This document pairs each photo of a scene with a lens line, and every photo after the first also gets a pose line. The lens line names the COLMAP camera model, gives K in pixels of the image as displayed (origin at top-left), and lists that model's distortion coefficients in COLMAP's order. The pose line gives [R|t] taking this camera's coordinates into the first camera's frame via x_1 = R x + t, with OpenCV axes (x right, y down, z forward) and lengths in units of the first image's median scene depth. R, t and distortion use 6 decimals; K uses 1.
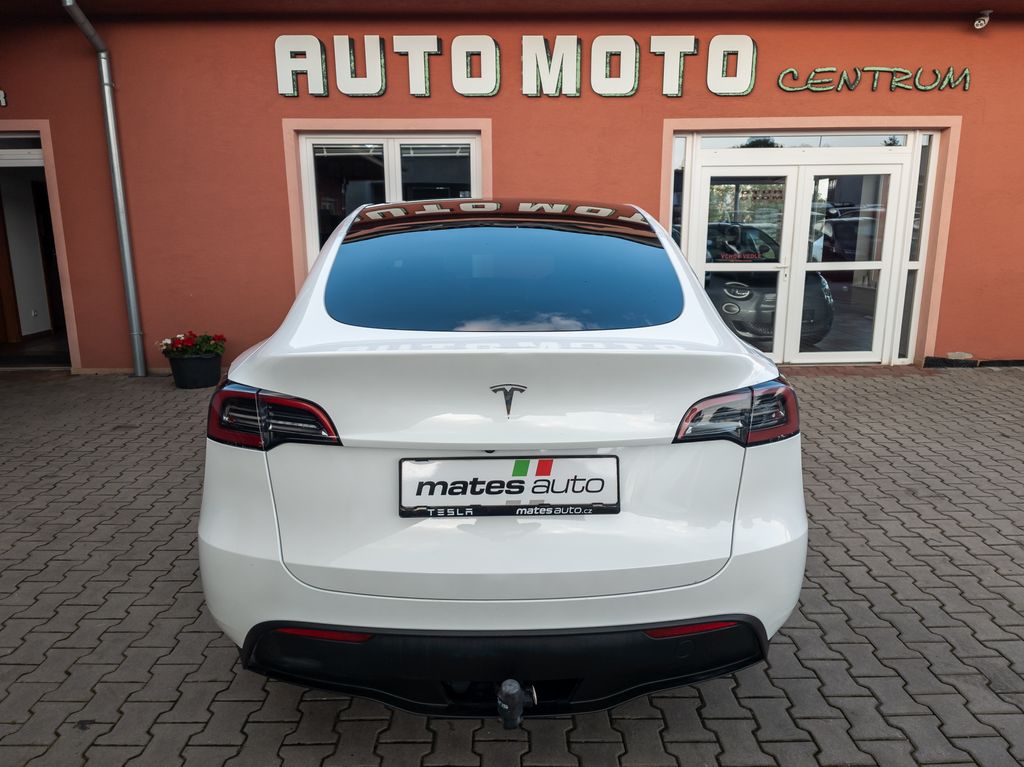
lens RADIAL K [[702.1, 0, 512.0], [0, 702.1, 383.5], [0, 0, 1]] dist [0.071311, -0.067679]
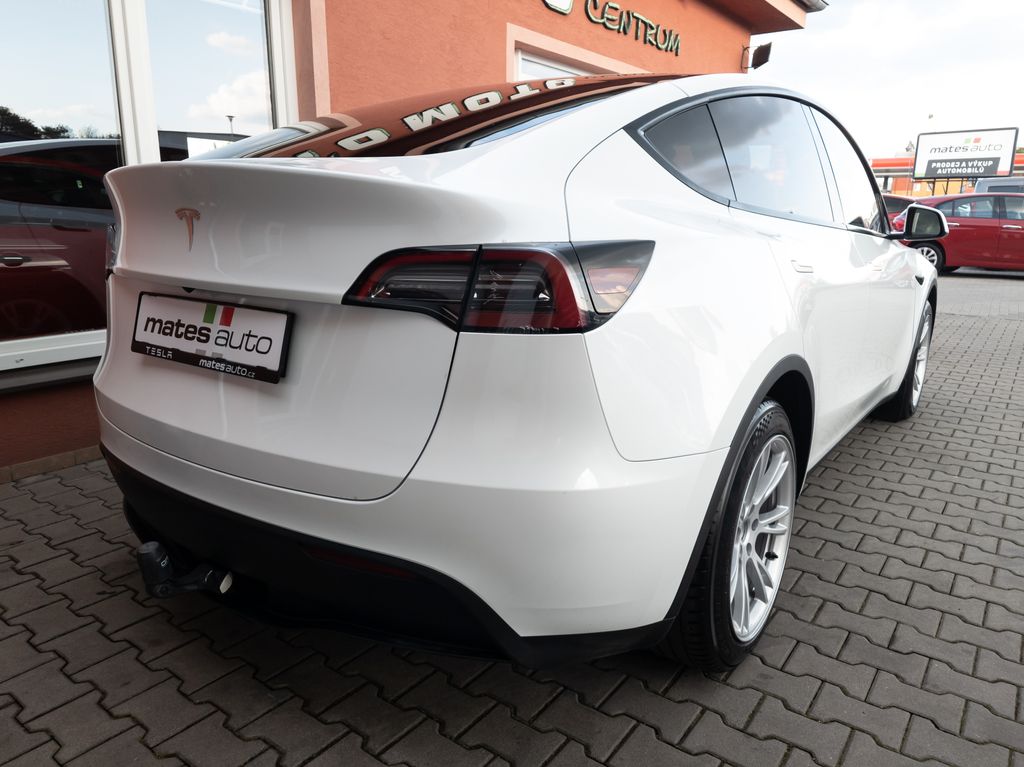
lens RADIAL K [[702.1, 0, 512.0], [0, 702.1, 383.5], [0, 0, 1]] dist [0.071311, -0.067679]
pose [[0.799318, 0.154845, -0.580616, 0.234815], [-0.148156, 0.987184, 0.059311, 0.027849], [0.582358, 0.038613, 0.812015, 0.144967]]
